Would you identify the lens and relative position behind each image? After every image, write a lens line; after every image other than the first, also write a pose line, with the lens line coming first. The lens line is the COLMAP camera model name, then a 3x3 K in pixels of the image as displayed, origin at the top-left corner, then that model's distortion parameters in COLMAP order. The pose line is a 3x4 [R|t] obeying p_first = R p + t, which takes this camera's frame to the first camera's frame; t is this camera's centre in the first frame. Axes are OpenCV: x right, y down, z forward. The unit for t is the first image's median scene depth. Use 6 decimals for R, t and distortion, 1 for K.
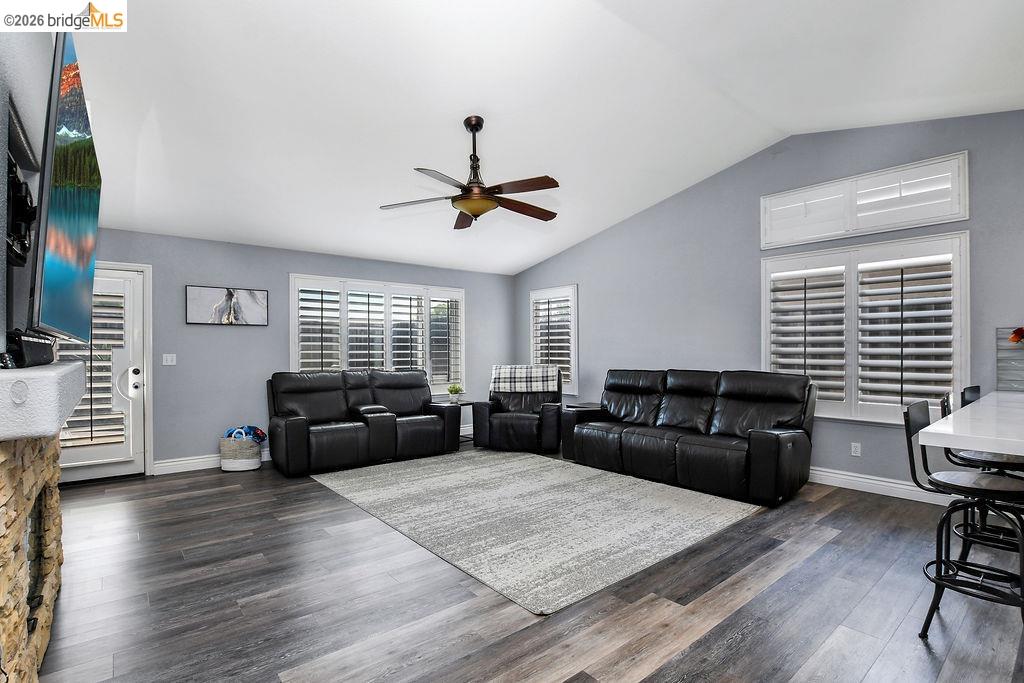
lens RADIAL K [[483.3, 0, 500.7], [0, 483.3, 347.0], [0, 0, 1]] dist [-0.025002, -0.000219]
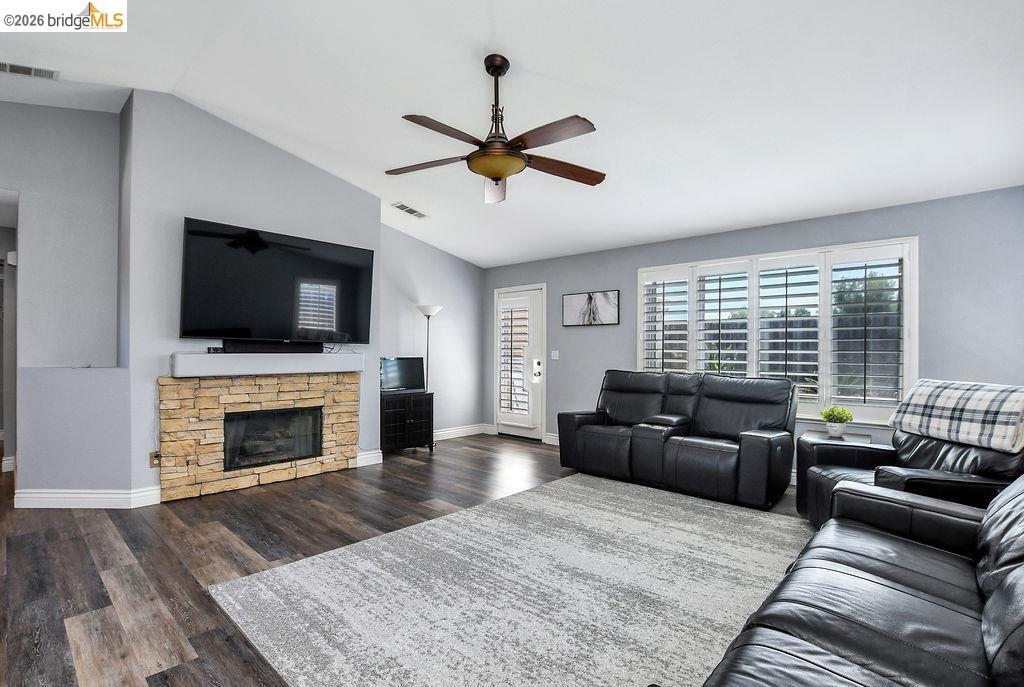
lens RADIAL K [[490.3, 0, 511.7], [0, 490.3, 349.0], [0, 0, 1]] dist [-0.025258, 0.001028]
pose [[0.136442, 0.002300, -0.990645, 0.546798], [0.002989, 0.999992, 0.002734, 0.005595], [0.990644, -0.003334, 0.136434, 0.660930]]
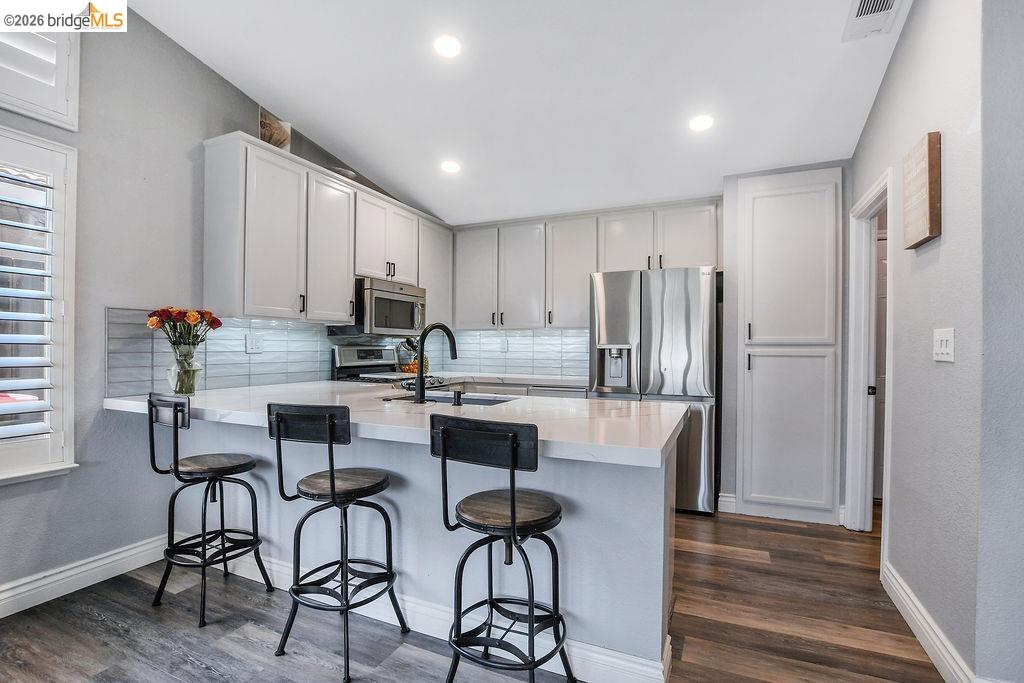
lens RADIAL K [[488.7, 0, 508.5], [0, 488.7, 348.4], [0, 0, 1]] dist [-0.018628, 0.000043]
pose [[-0.440873, 0.000089, 0.897569, 0.115341], [-0.011410, 0.999919, -0.005703, 0.011666], [-0.897497, -0.012756, -0.440837, 0.531408]]
